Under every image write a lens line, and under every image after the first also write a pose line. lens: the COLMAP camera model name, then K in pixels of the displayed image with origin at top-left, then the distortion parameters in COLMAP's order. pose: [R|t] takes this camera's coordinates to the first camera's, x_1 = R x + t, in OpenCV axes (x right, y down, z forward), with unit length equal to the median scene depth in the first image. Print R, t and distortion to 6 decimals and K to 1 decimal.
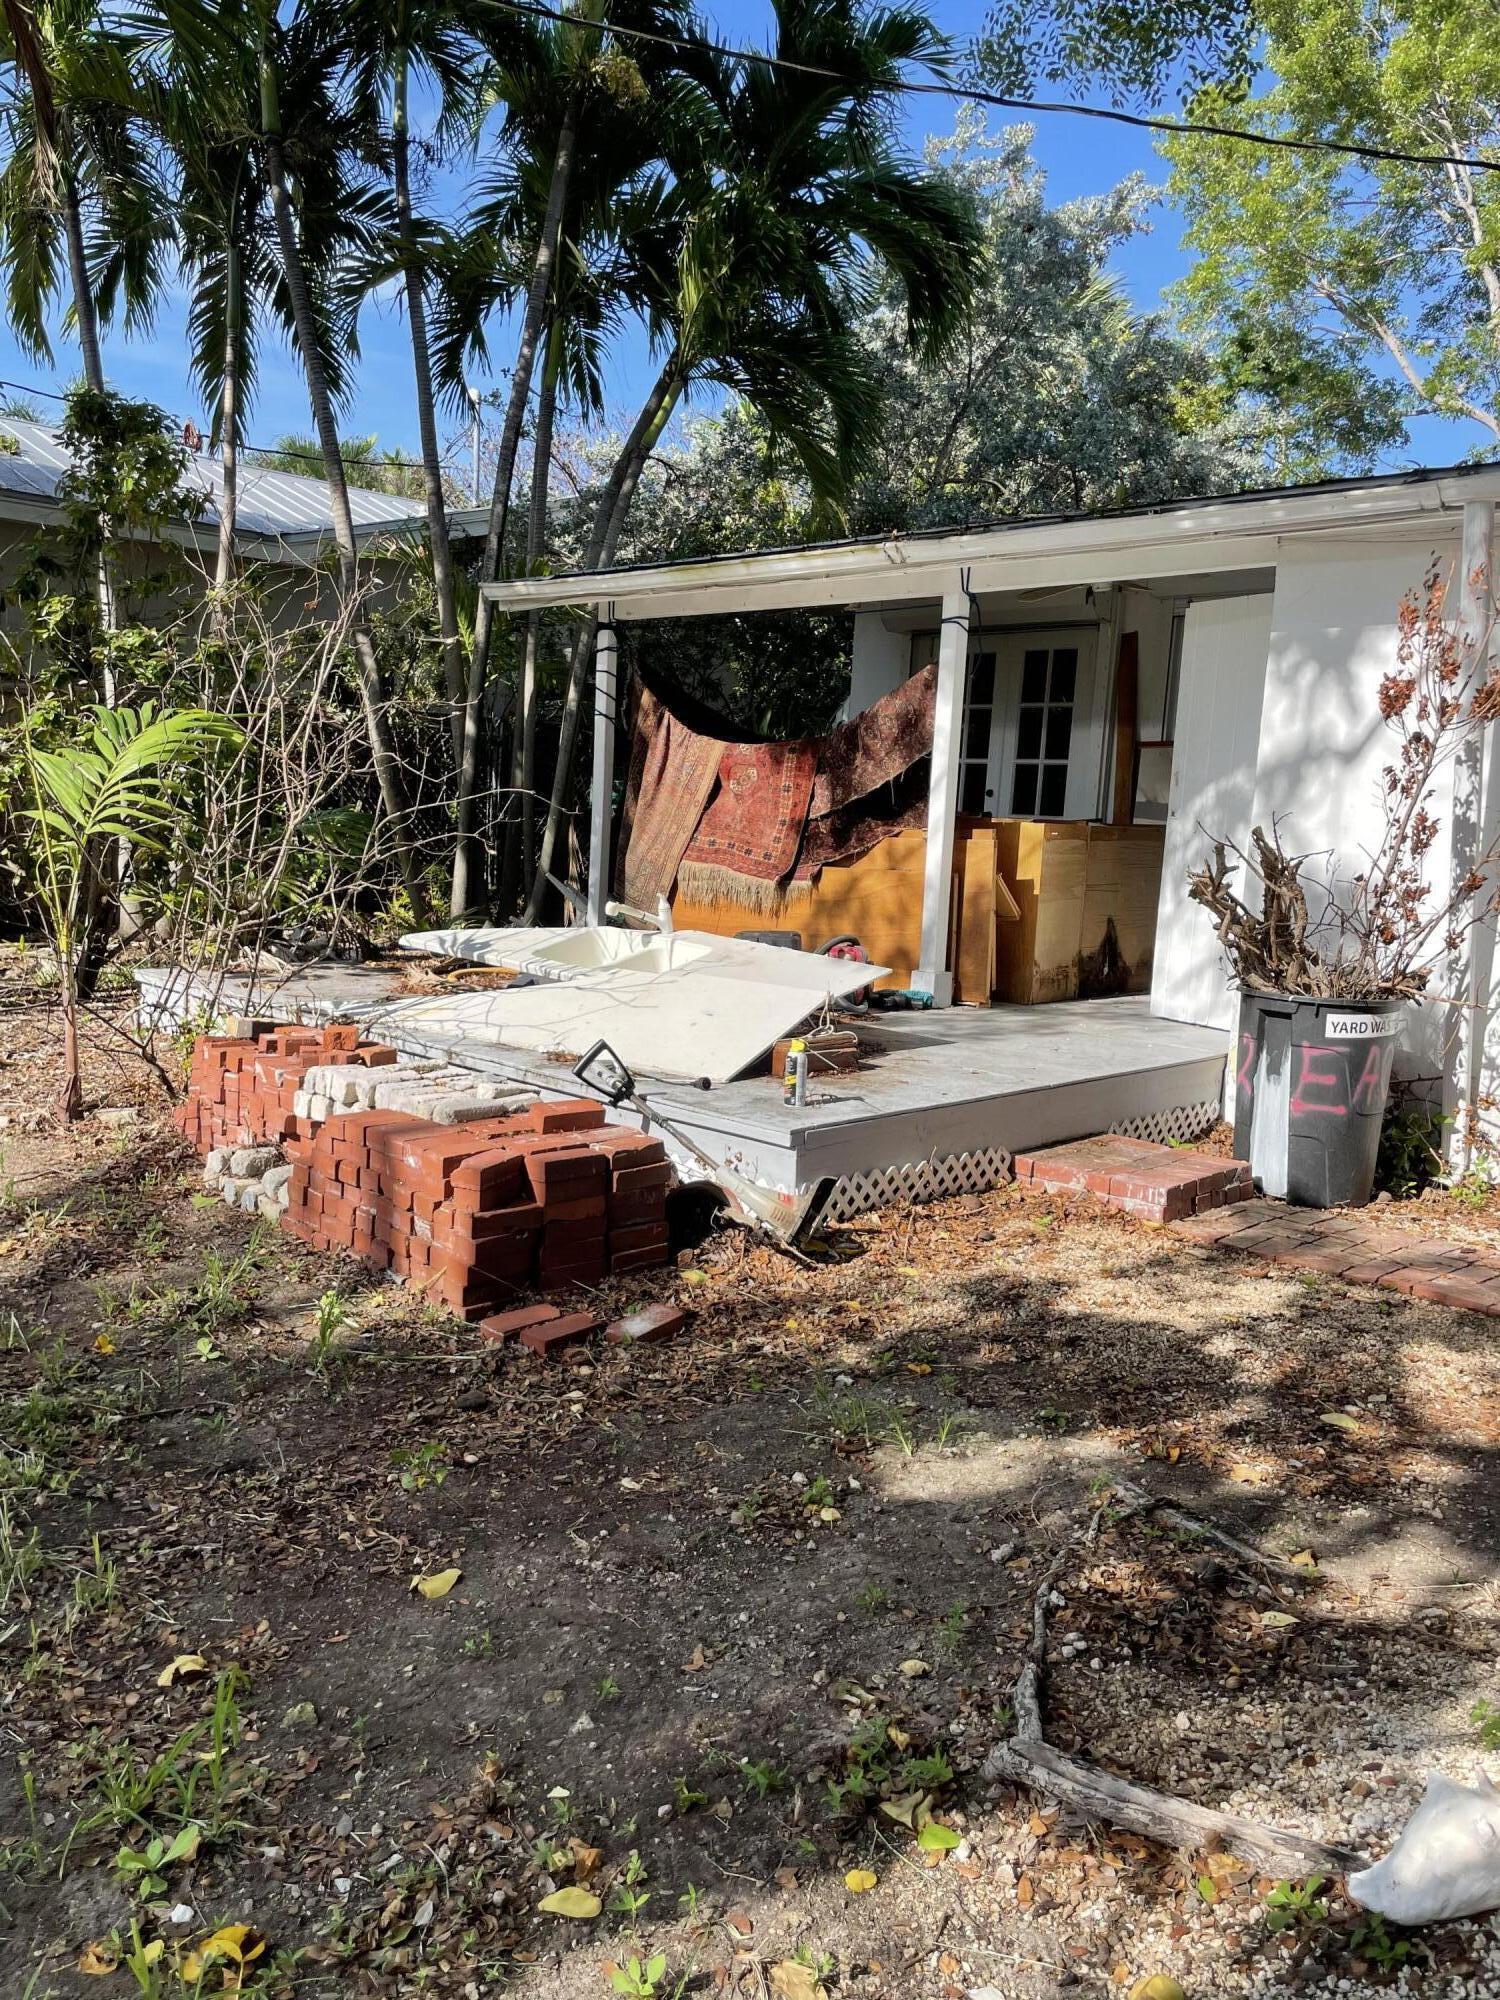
lens RADIAL K [[1528.9, 0, 749.6], [0, 1528.9, 991.5], [0, 0, 1]] dist [0.068553, -0.085040]
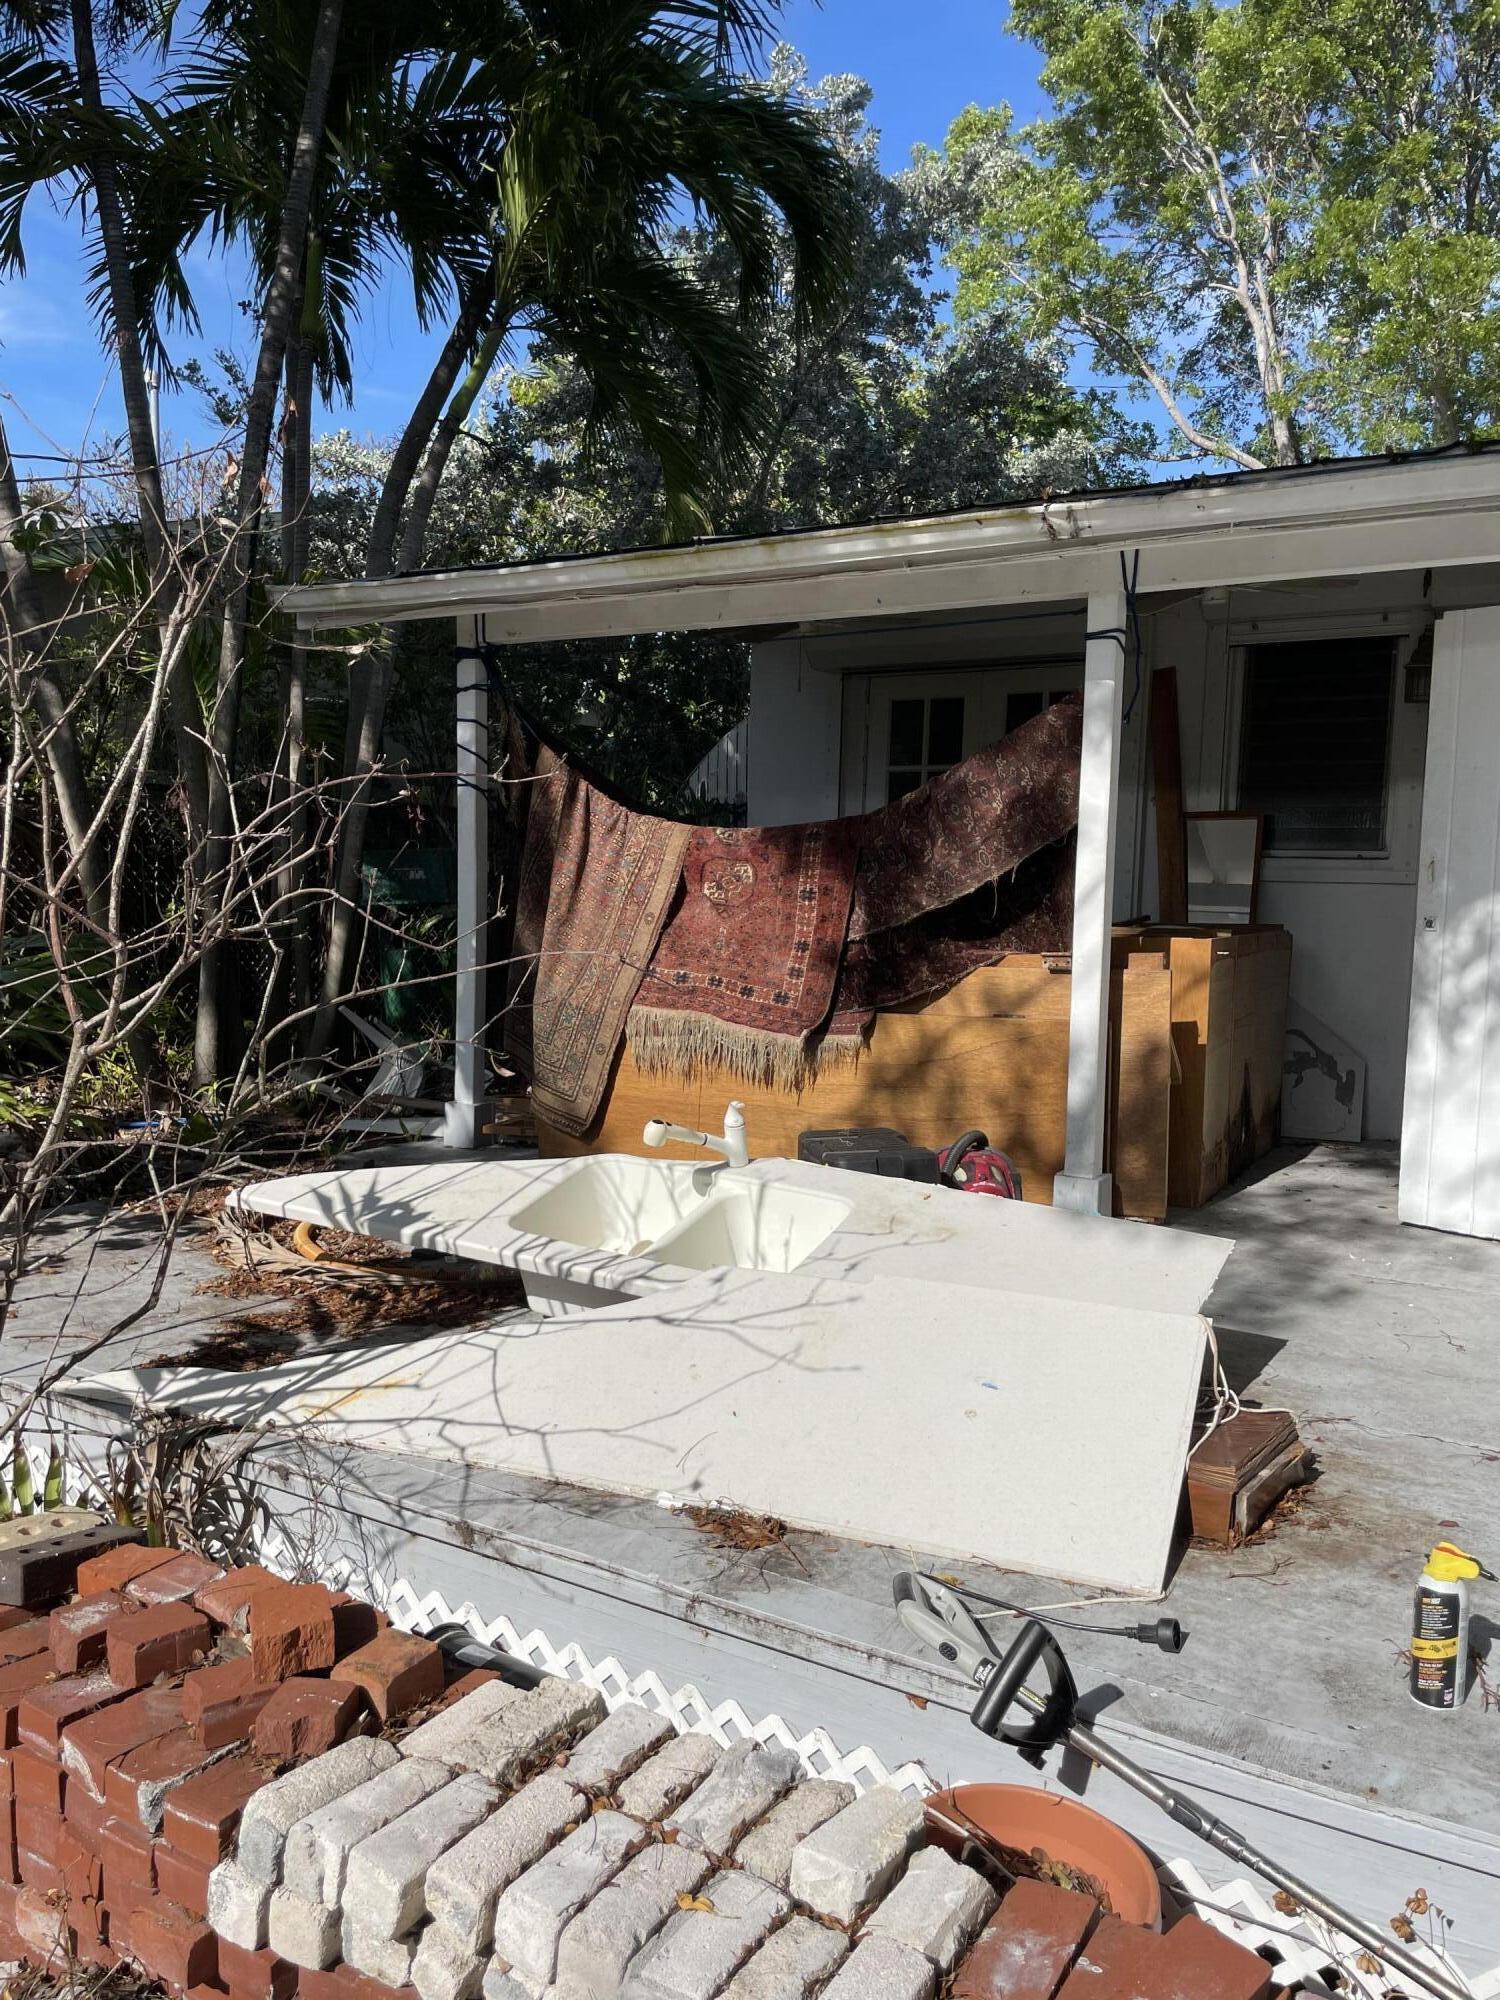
lens RADIAL K [[1528.9, 0, 756.0], [0, 1528.9, 1010.2], [0, 0, 1]] dist [0.068553, -0.085040]
pose [[0.973768, -0.044246, 0.223202, -0.139694], [0.050134, 0.998526, -0.020779, -0.067870], [-0.221953, 0.031424, 0.974551, 0.353084]]
